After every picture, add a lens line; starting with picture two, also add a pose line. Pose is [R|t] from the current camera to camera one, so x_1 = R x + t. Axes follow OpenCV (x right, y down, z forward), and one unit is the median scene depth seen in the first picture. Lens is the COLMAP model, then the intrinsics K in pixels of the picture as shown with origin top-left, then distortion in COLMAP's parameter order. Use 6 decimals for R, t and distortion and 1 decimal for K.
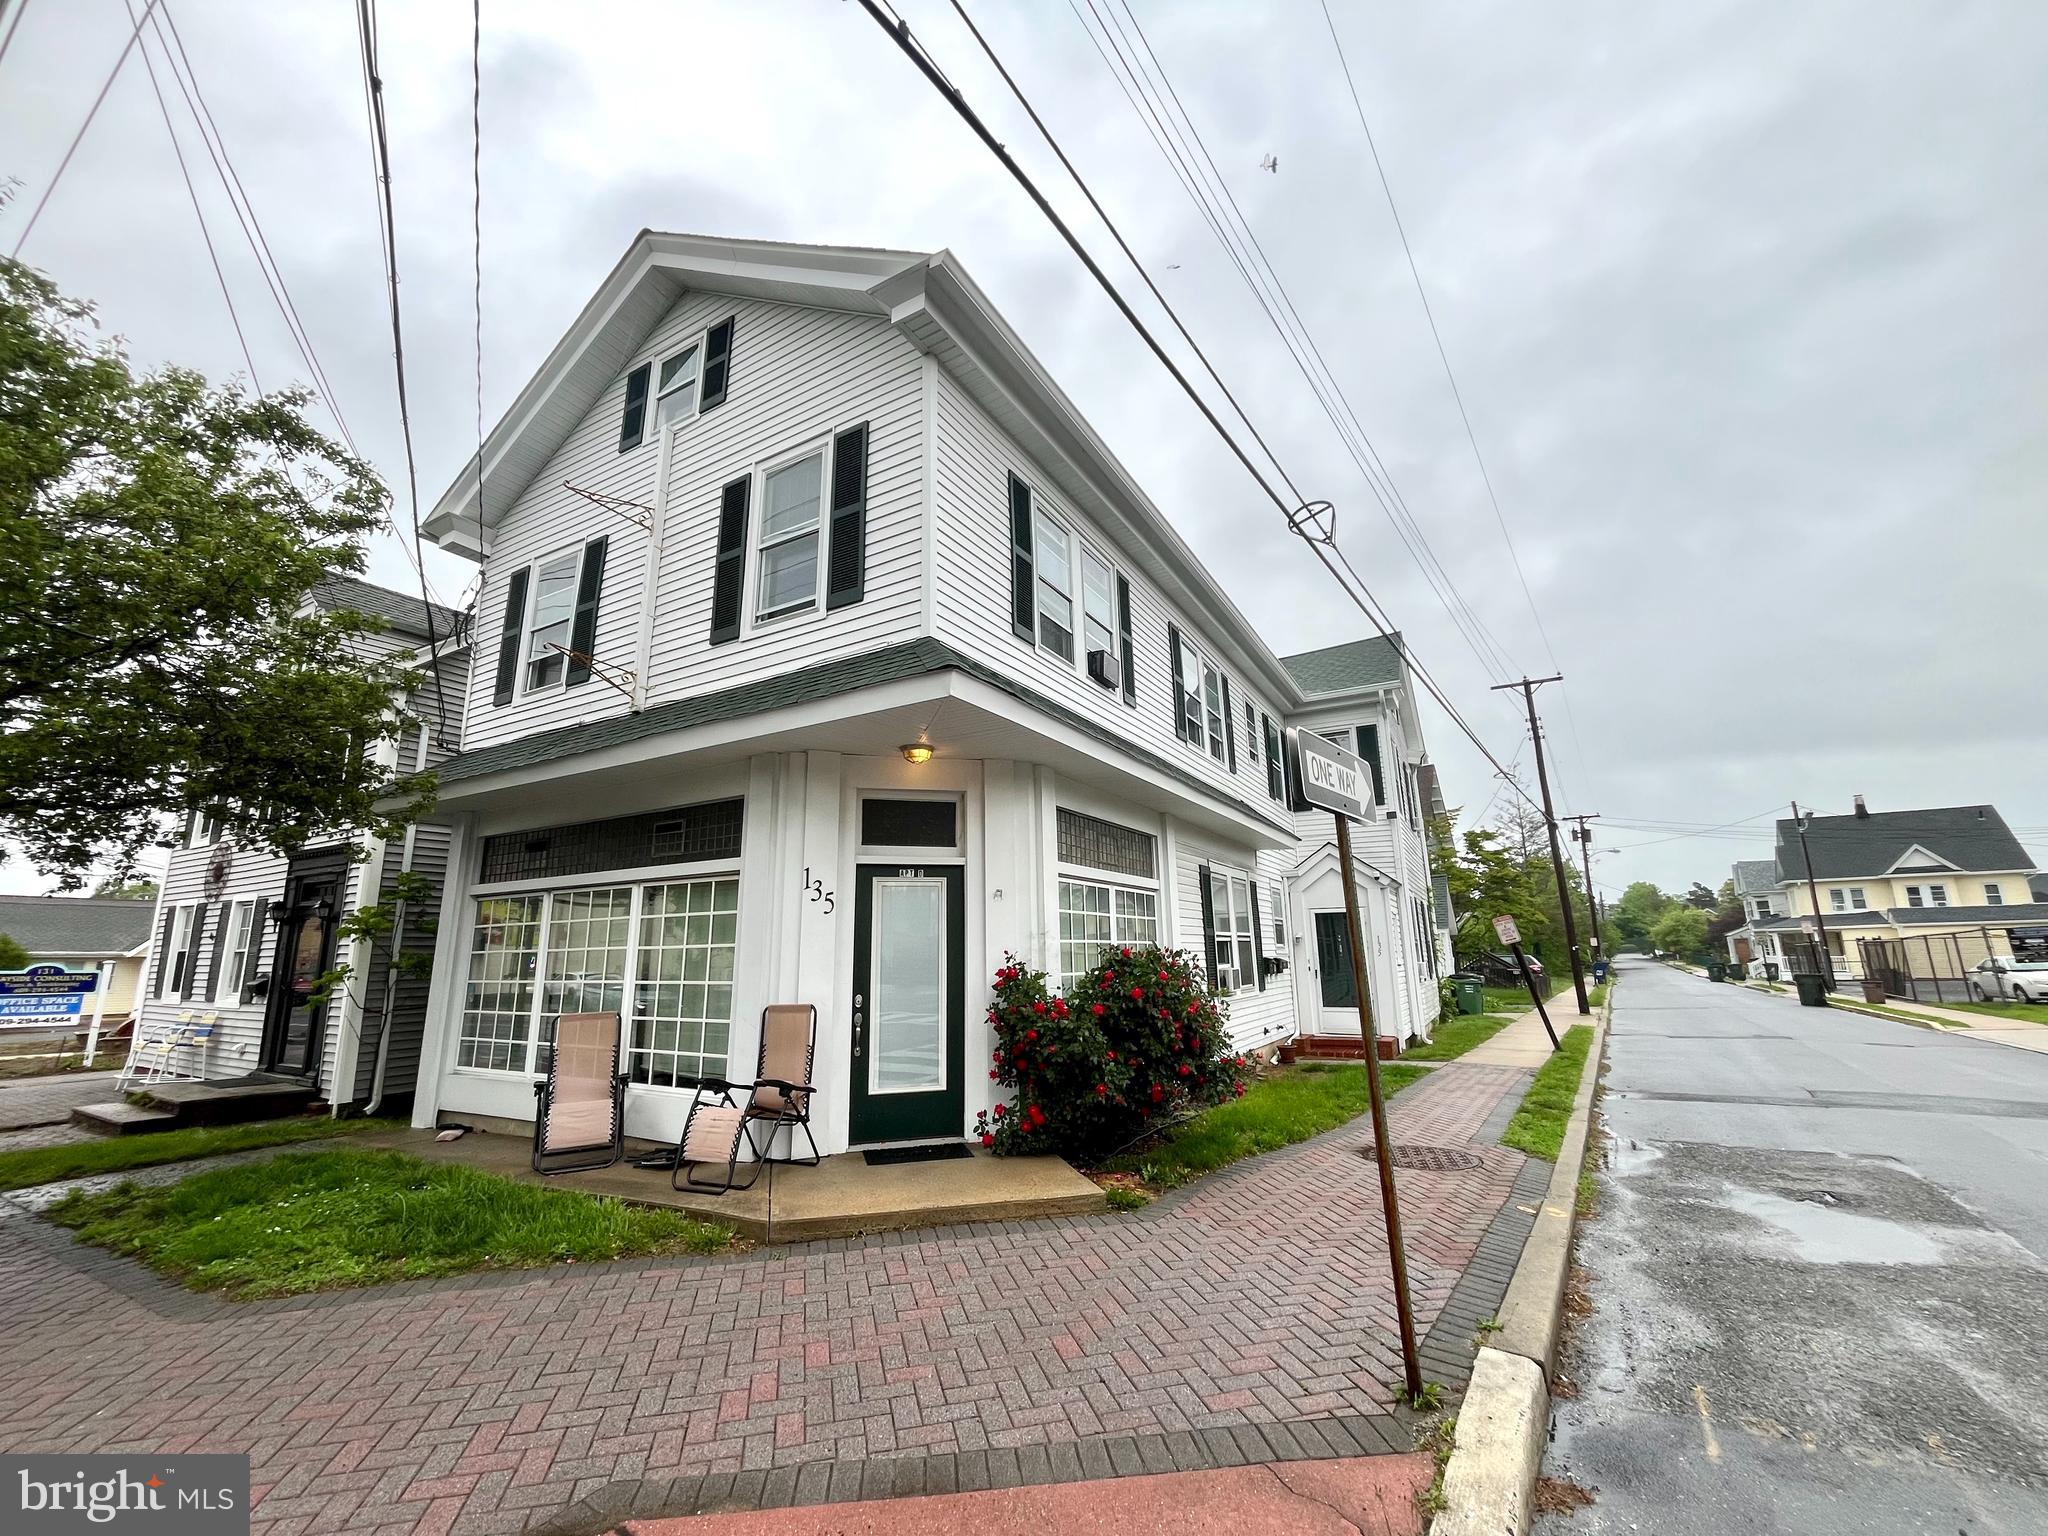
lens RADIAL K [[827.0, 0, 1018.2], [0, 827.0, 773.5], [0, 0, 1]] dist [-0.002267, -0.000816]
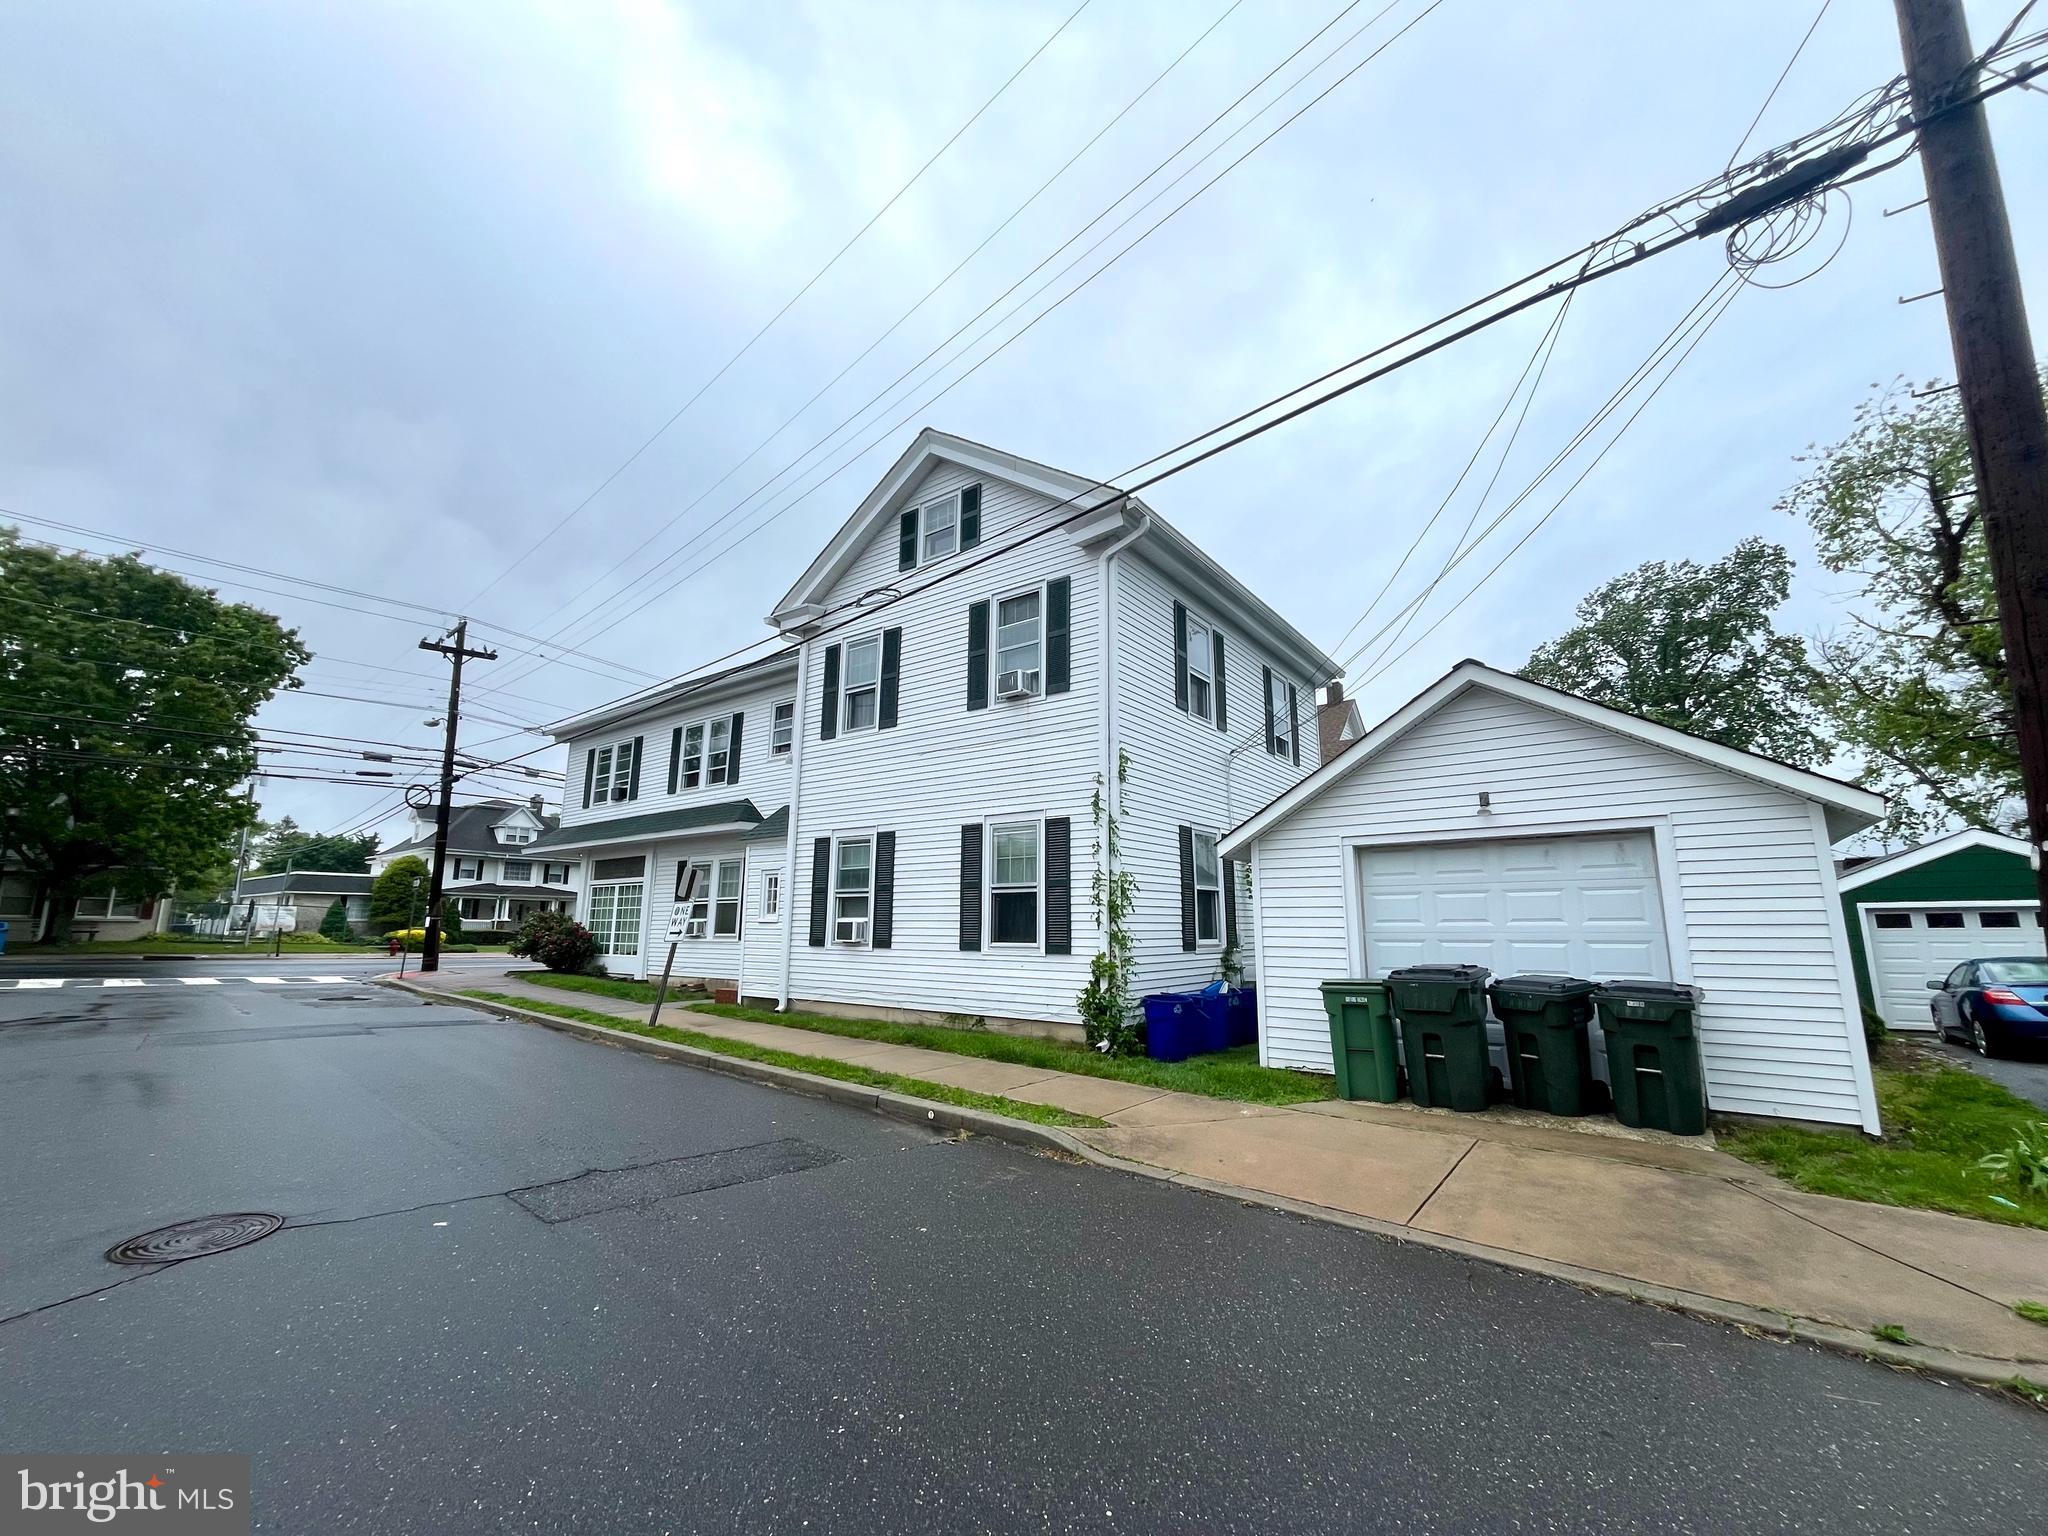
lens RADIAL K [[827.0, 0, 1018.2], [0, 827.0, 773.5], [0, 0, 1]] dist [-0.002267, -0.000816]
pose [[-0.113124, -0.168606, -0.979170, 2.472786], [0.213530, 0.958344, -0.189689, 0.549904], [0.970365, -0.230541, -0.072410, 2.469081]]
